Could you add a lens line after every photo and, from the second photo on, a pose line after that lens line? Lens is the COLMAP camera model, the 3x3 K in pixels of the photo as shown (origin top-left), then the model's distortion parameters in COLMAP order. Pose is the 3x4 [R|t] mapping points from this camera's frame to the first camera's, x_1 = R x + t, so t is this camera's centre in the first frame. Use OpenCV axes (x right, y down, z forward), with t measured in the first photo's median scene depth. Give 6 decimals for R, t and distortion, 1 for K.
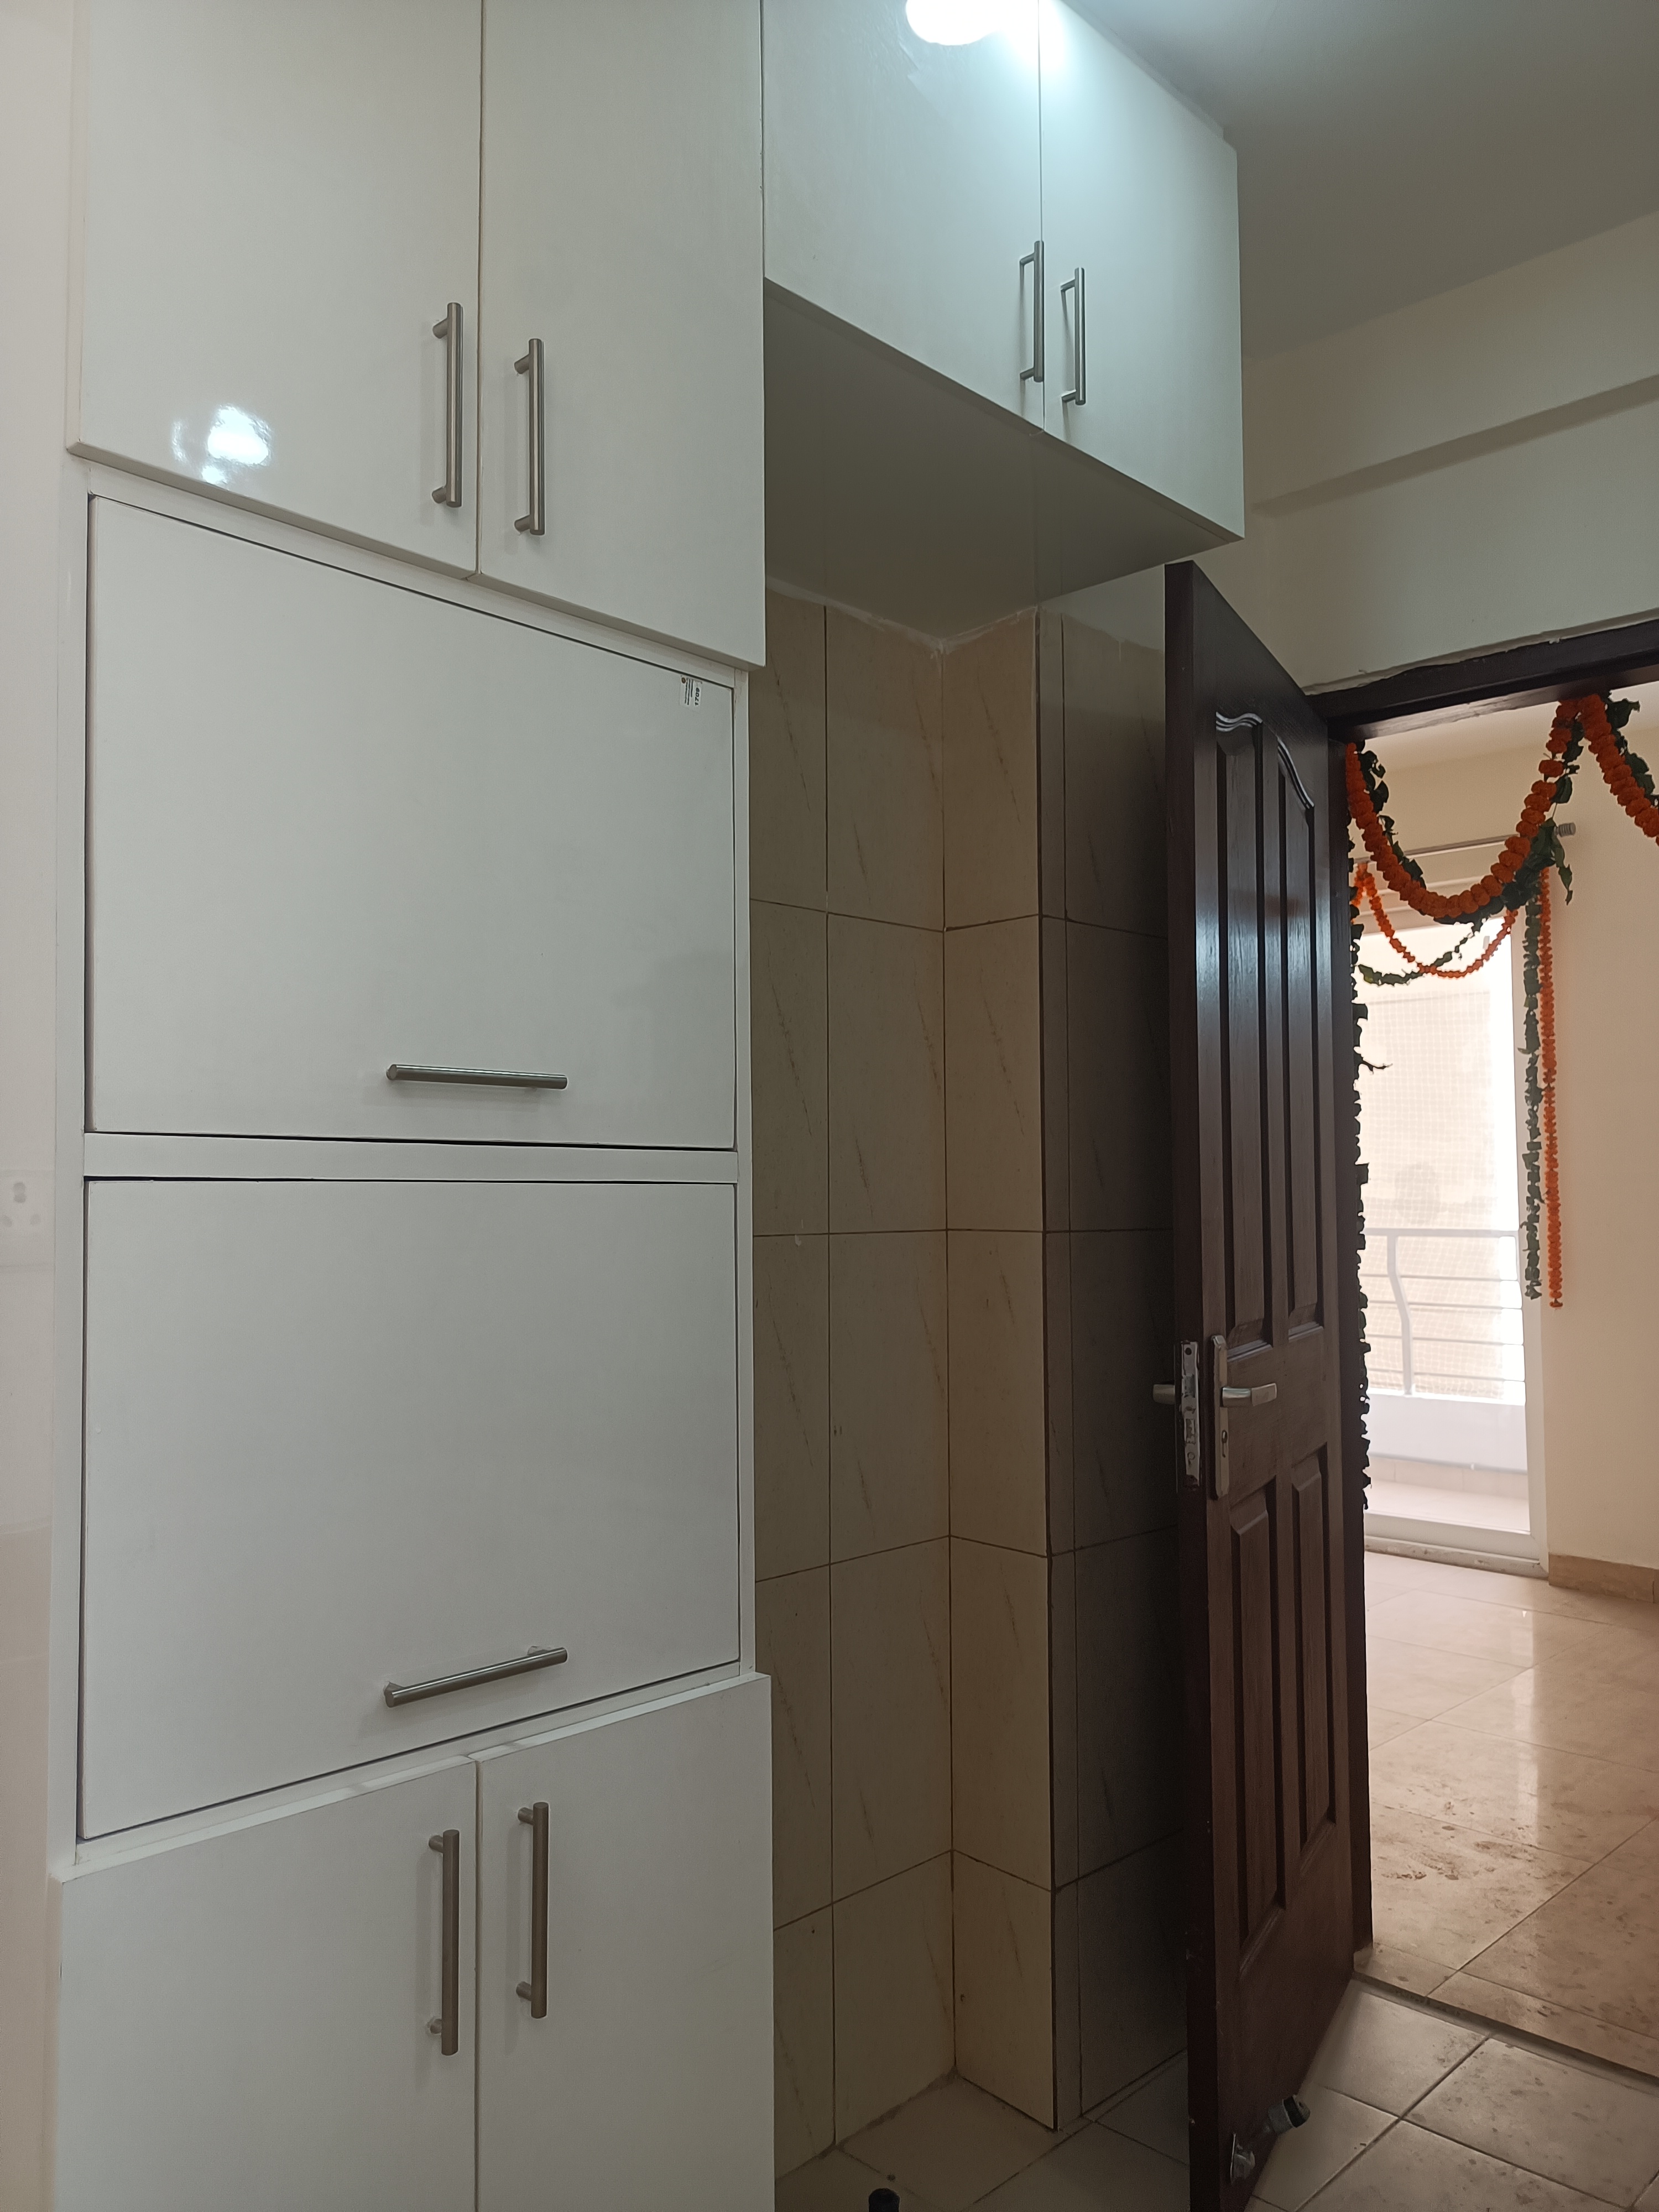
lens RADIAL K [[1650.8, 0, 829.5], [0, 1650.8, 1106.0], [0, 0, 1]] dist [0.047655, -0.064091]
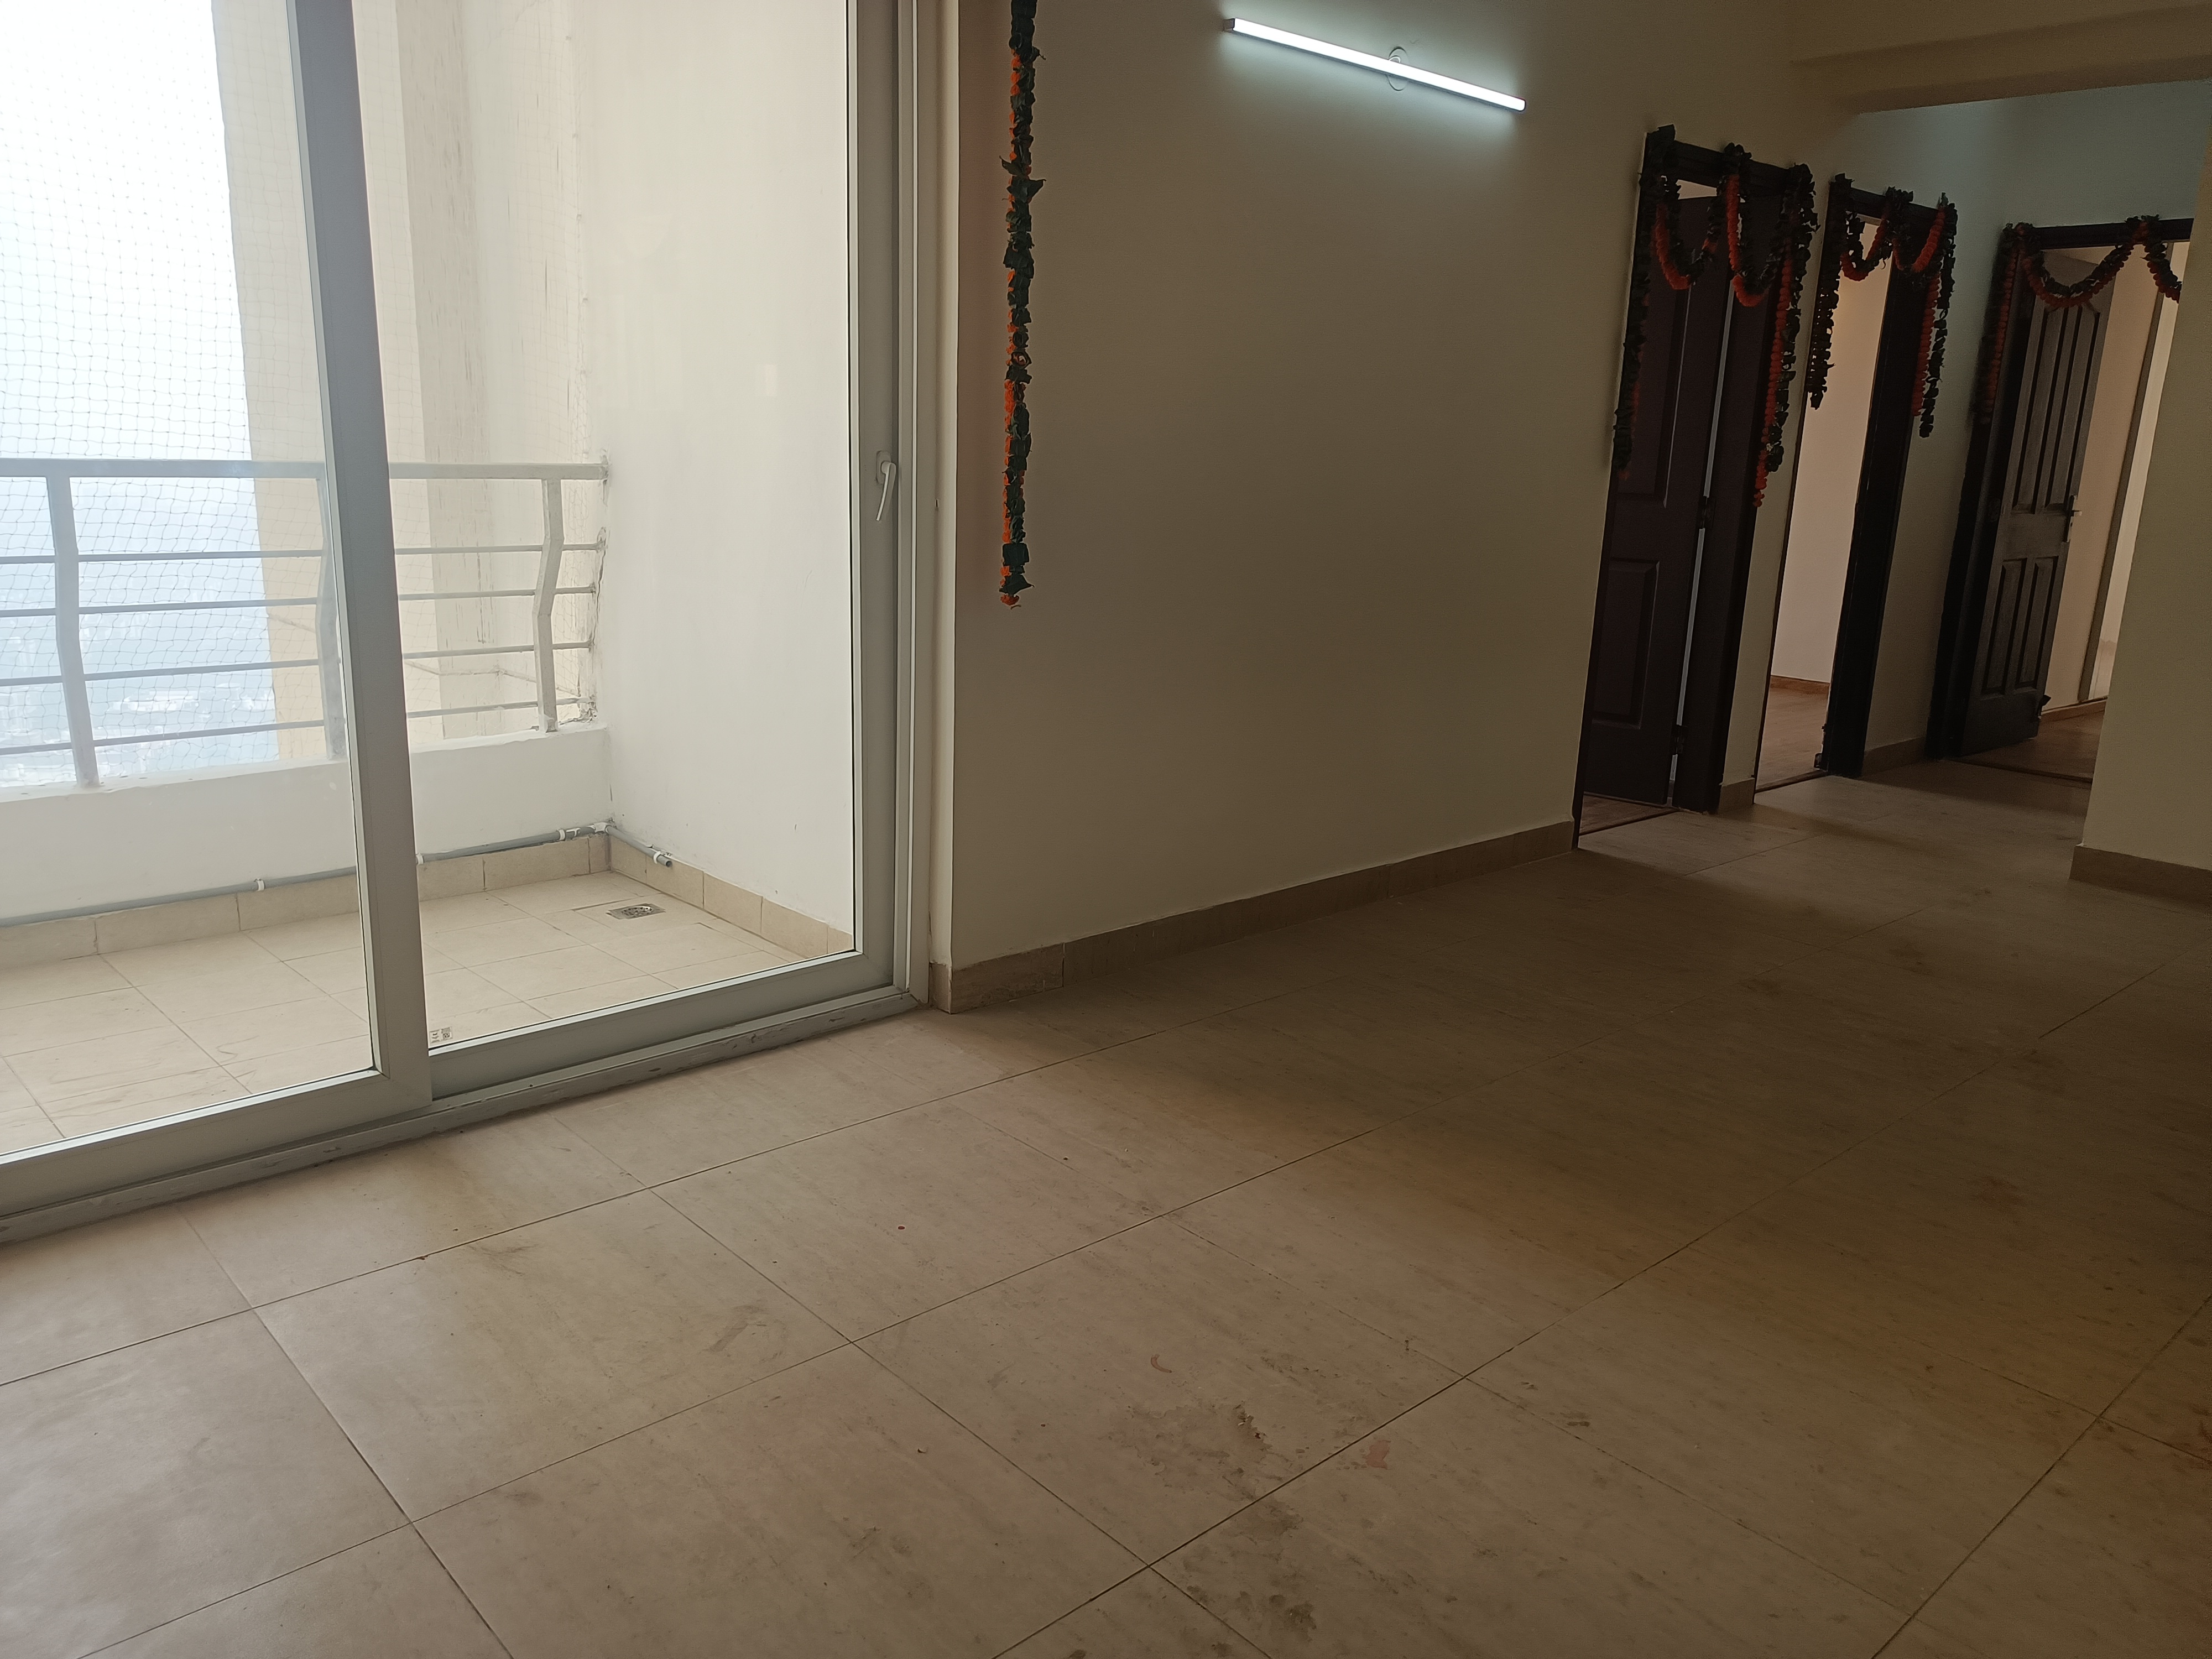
lens RADIAL K [[1658.7, 0, 1107.8], [0, 1658.7, 822.1], [0, 0, 1]] dist [0.055660, -0.047010]
pose [[0.051063, -0.231265, 0.971550, -0.206472], [-0.084057, 0.968372, 0.234927, 0.048095], [-0.995152, -0.093662, 0.030008, 0.936582]]
